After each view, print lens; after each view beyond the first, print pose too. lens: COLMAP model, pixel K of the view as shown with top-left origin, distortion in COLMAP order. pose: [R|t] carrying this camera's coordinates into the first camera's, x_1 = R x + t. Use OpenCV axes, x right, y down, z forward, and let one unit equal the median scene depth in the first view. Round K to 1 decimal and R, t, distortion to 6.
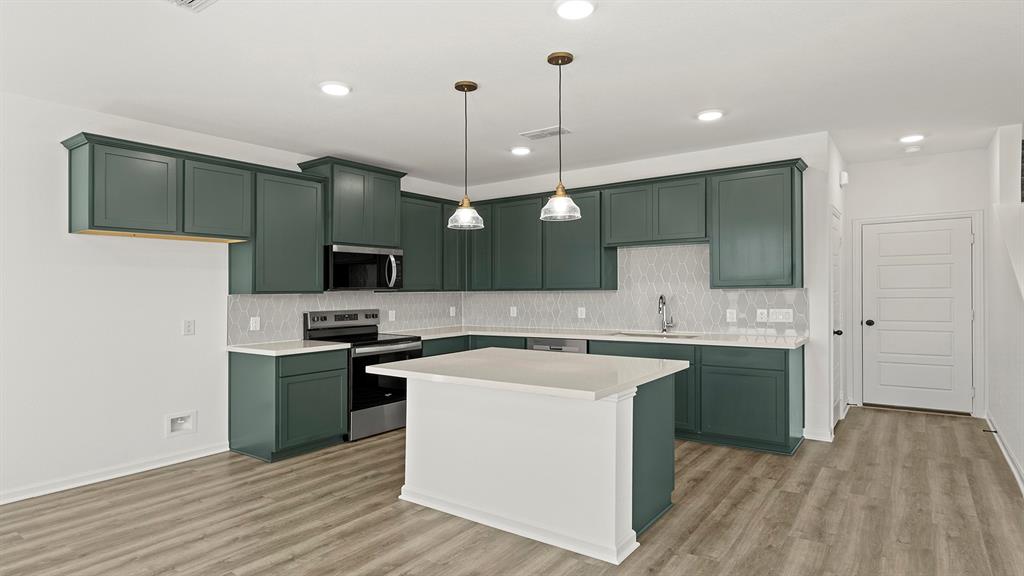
lens RADIAL K [[566.5, 0, 505.9], [0, 566.5, 291.6], [0, 0, 1]] dist [-0.000992, -0.000115]
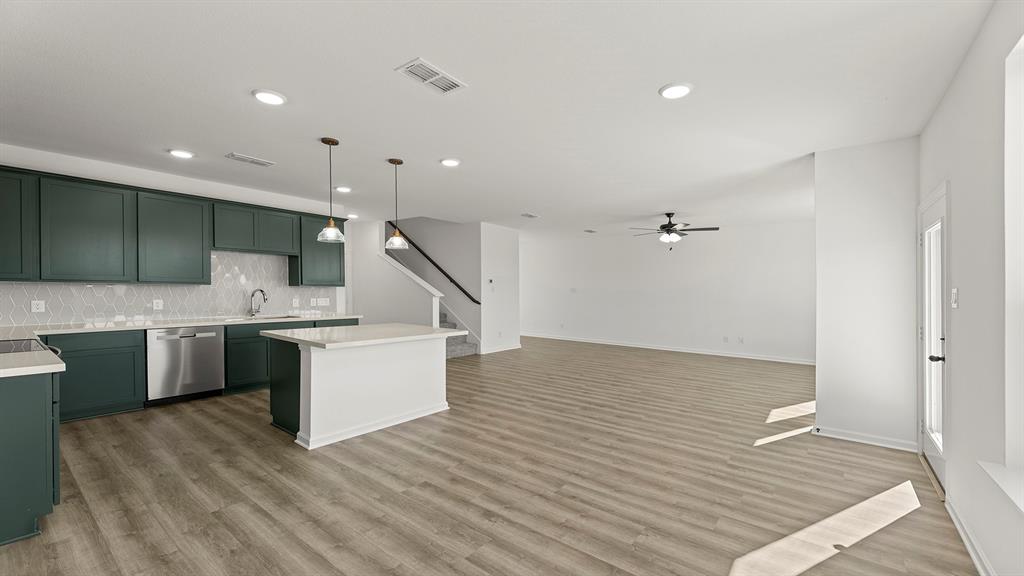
lens RADIAL K [[403.7, 0, 514.5], [0, 403.7, 282.6], [0, 0, 1]] dist [0.000881, 0.000022]
pose [[0.027492, 0.029234, 0.999194, -0.846794], [-0.014299, 0.999482, -0.028849, 0.010399], [-0.999520, -0.013495, 0.027896, 0.410985]]
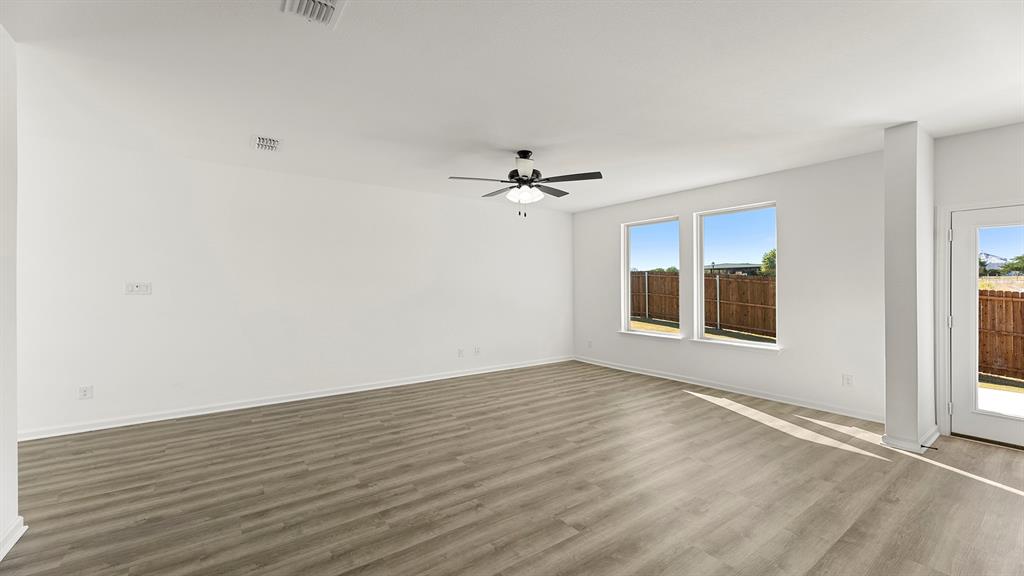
lens RADIAL K [[403.7, 0, 514.5], [0, 403.7, 282.6], [0, 0, 1]] dist [0.000881, 0.000022]
pose [[-0.951765, 0.017759, 0.306313, 0.464121], [0.014315, 0.999807, -0.013486, -0.007345], [-0.306493, -0.008451, -0.951835, 0.705910]]
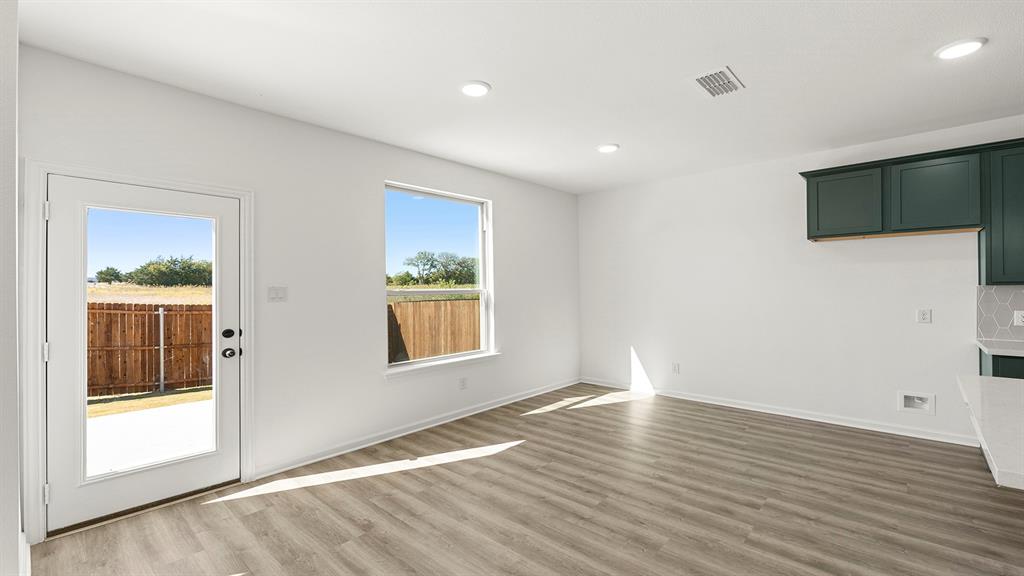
lens RADIAL K [[437.8, 0, 513.8], [0, 437.8, 300.4], [0, 0, 1]] dist [0.000172, 0.000211]
pose [[-0.104596, 0.041999, -0.993628, 0.333920], [0.009928, 0.999102, 0.041186, -0.008034], [0.994465, -0.005557, -0.104920, 0.302267]]
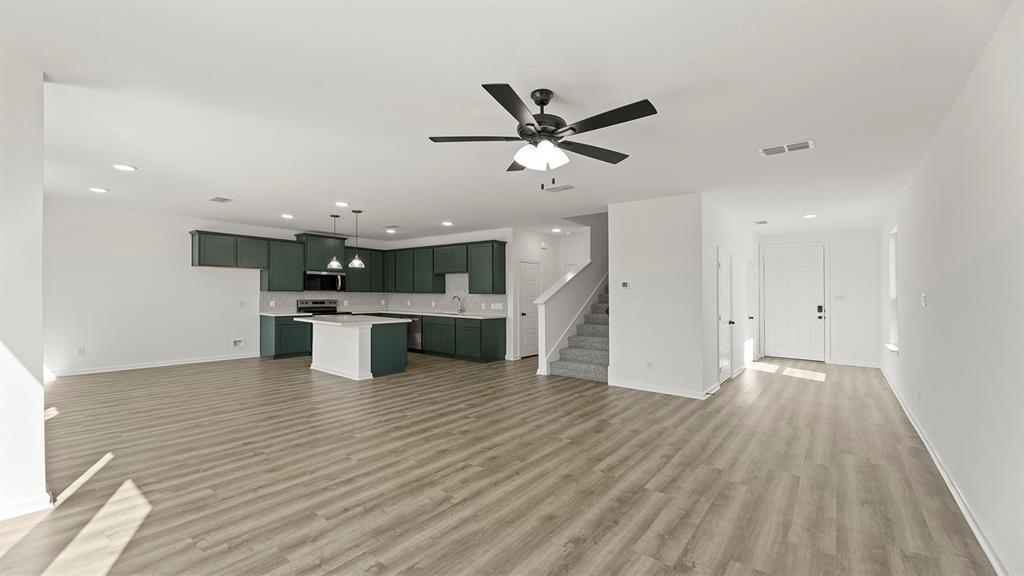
lens RADIAL K [[412.6, 0, 514.6], [0, 412.6, 301.9], [0, 0, 1]] dist [0.013172, 0.000025]
pose [[0.998912, 0.024981, -0.039371, 0.687693], [-0.024291, 0.999544, 0.017913, -0.007708], [0.039800, -0.016937, 0.999064, -0.744545]]
